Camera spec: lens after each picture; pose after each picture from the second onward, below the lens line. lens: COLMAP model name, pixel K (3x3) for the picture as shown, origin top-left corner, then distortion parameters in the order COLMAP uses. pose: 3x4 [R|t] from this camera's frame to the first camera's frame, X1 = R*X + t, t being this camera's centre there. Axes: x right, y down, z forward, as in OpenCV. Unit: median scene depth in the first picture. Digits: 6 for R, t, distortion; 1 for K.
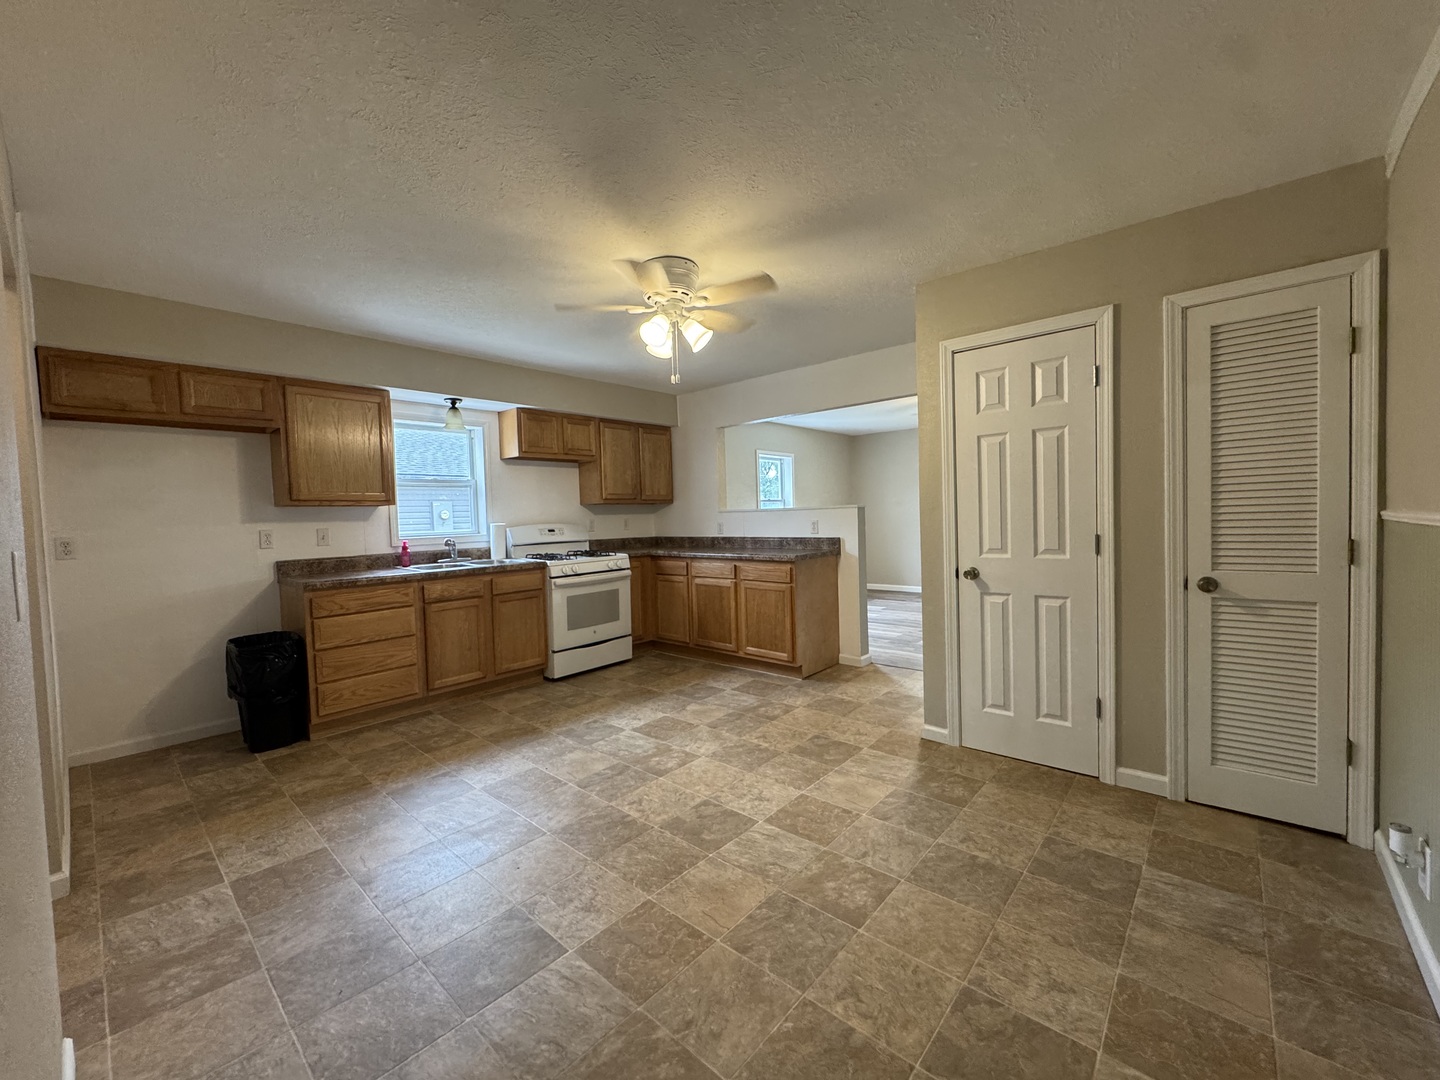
lens RADIAL K [[575.1, 0, 717.0], [0, 575.1, 537.0], [0, 0, 1]] dist [-0.005277, 0.000849]
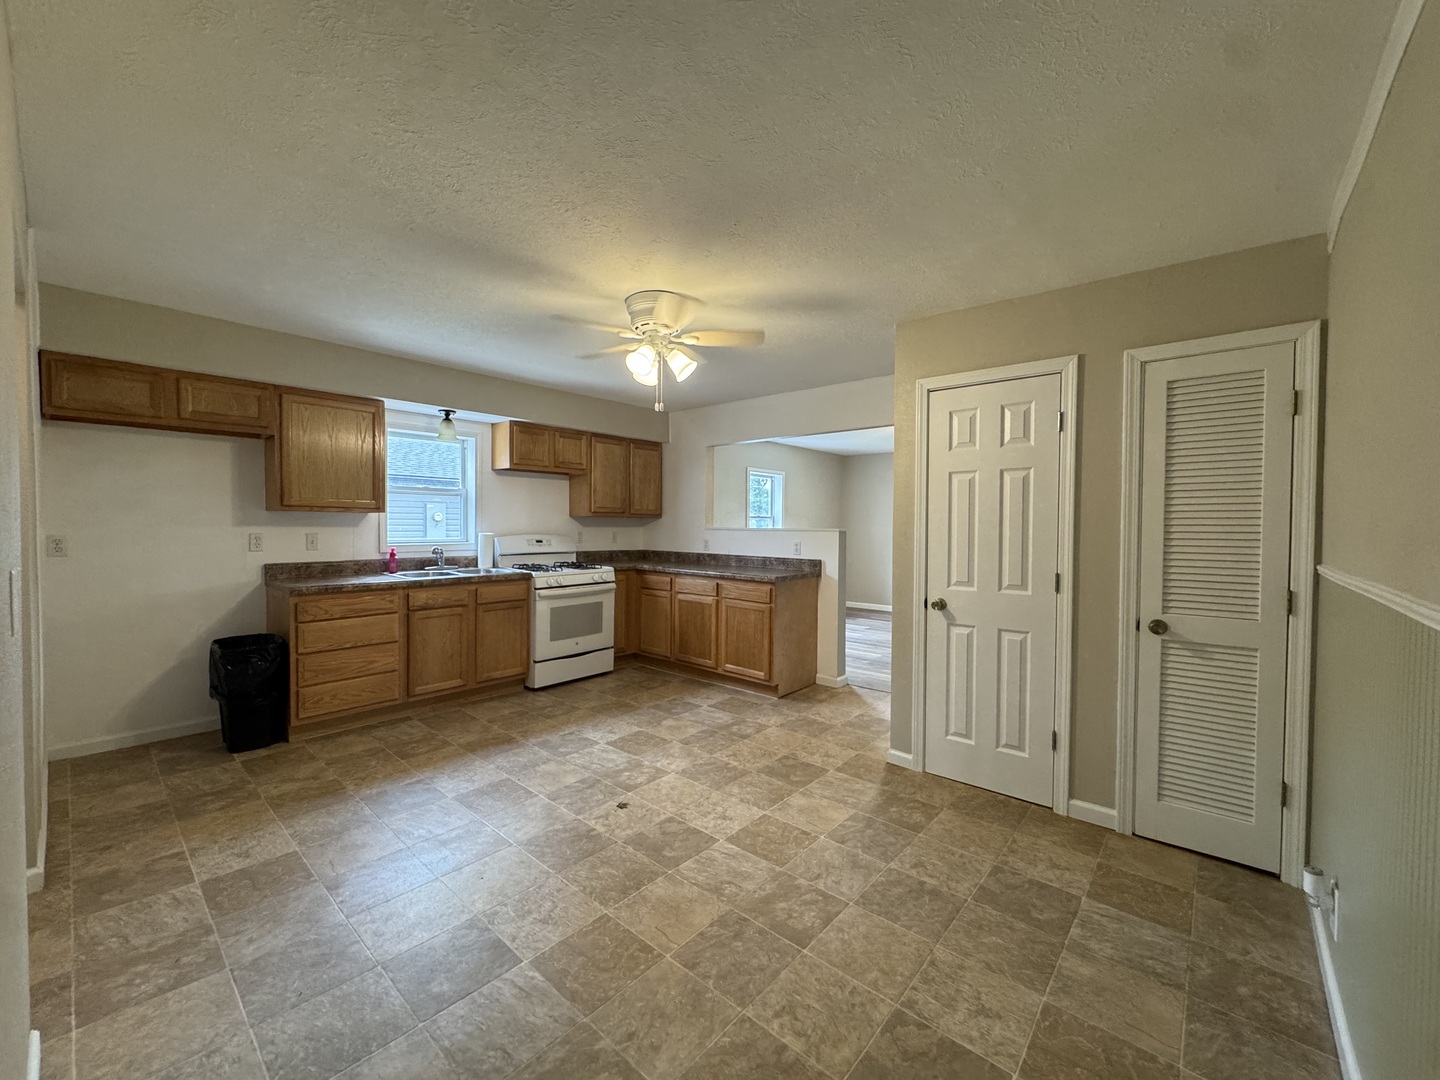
lens RADIAL K [[575.1, 0, 717.3], [0, 575.1, 536.4], [0, 0, 1]] dist [-0.005277, 0.000849]
pose [[0.999208, 0.039065, 0.007589, 0.031917], [-0.038938, 0.999109, -0.016296, -0.026719], [-0.008219, 0.015988, 0.999838, -0.032605]]
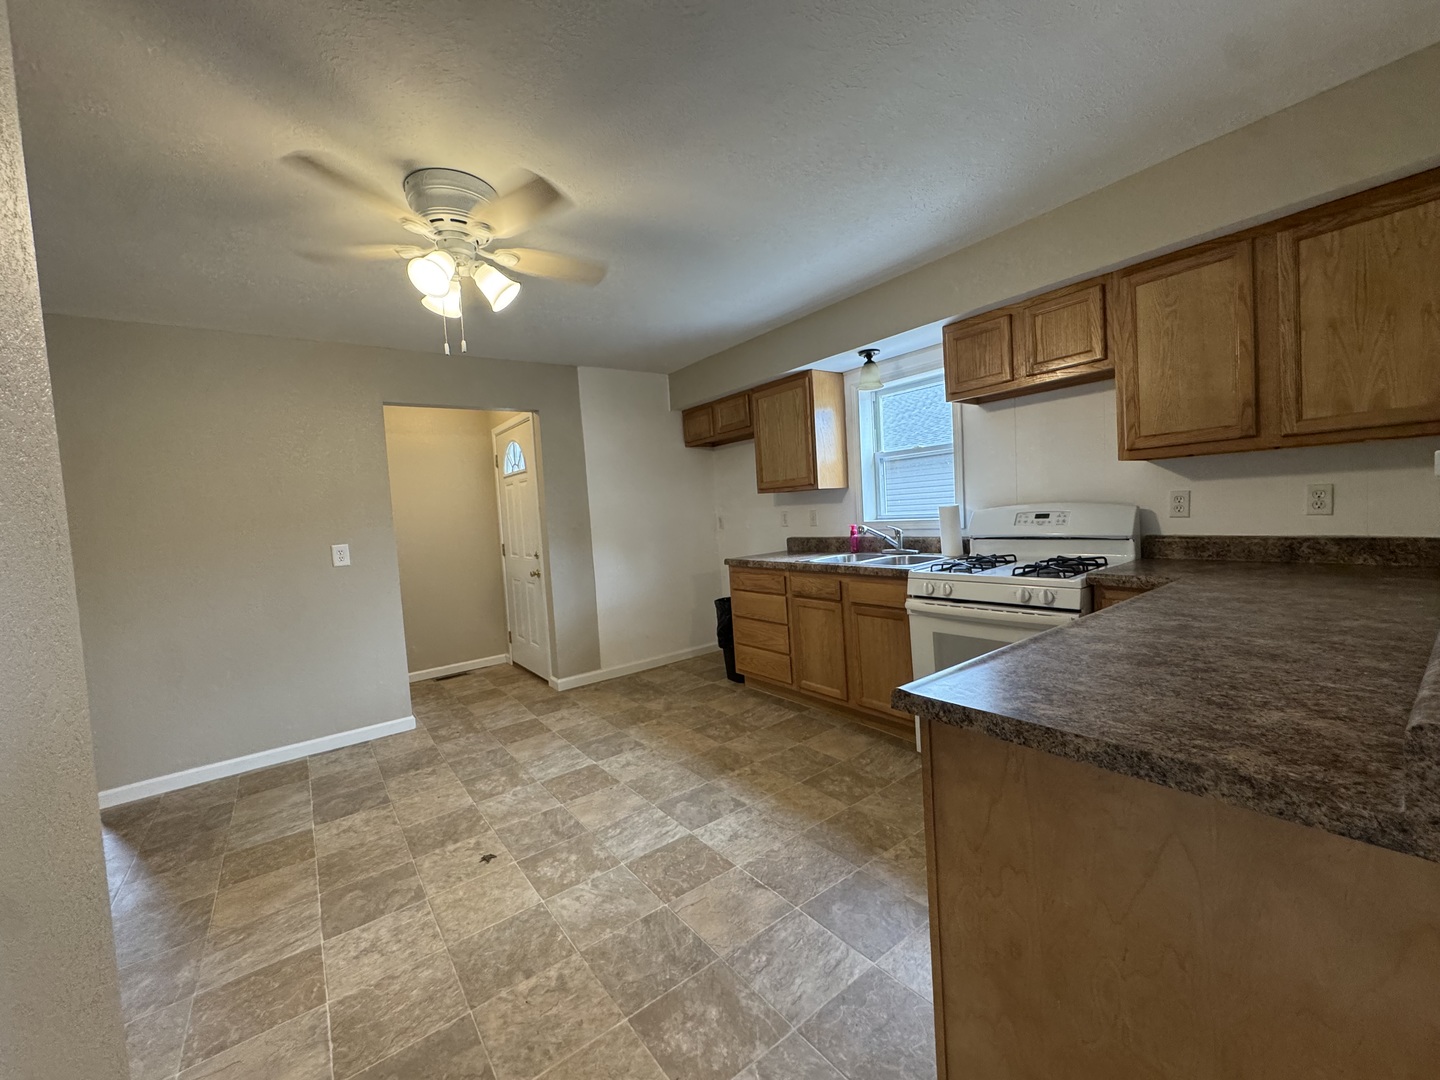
lens RADIAL K [[575.1, 0, 724.5], [0, 575.1, 538.2], [0, 0, 1]] dist [-0.005277, 0.000849]
pose [[-0.192324, 0.091050, -0.977098, 0.556142], [0.030909, 0.995754, 0.086704, -0.082225], [0.980845, -0.013526, -0.194322, 1.384948]]
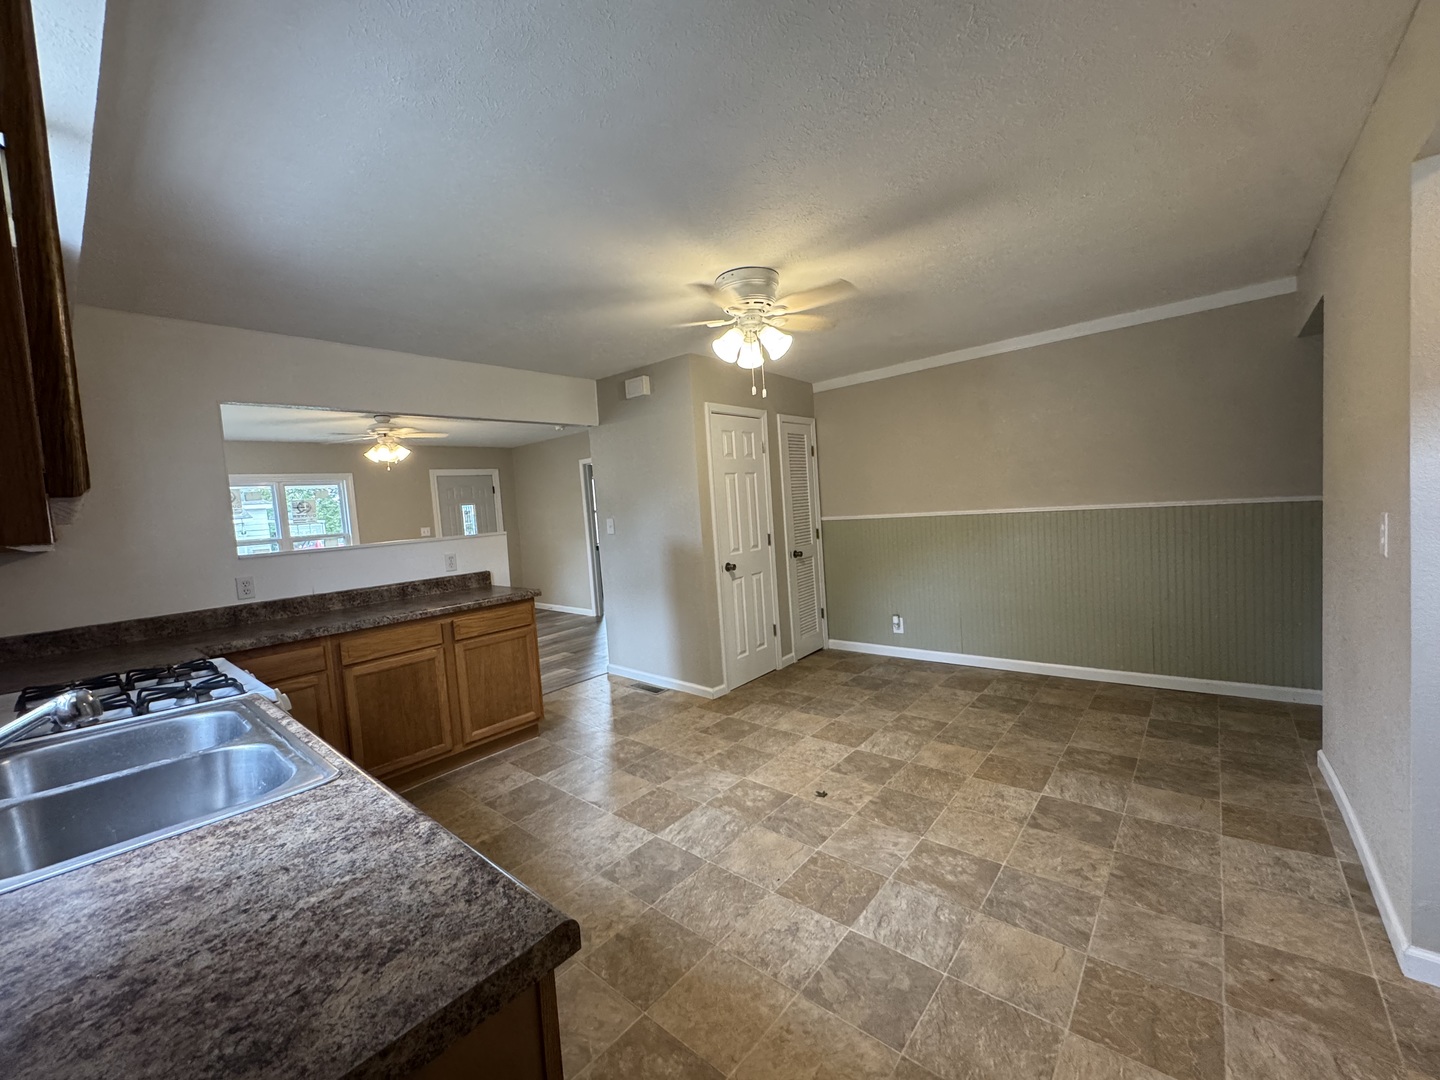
lens RADIAL K [[575.1, 0, 723.8], [0, 575.1, 537.2], [0, 0, 1]] dist [-0.005277, 0.000849]
pose [[-0.020958, -0.027019, 0.999415, -1.017532], [0.109675, 0.993540, 0.029160, -0.055617], [-0.993747, 0.110222, -0.017859, 1.044836]]
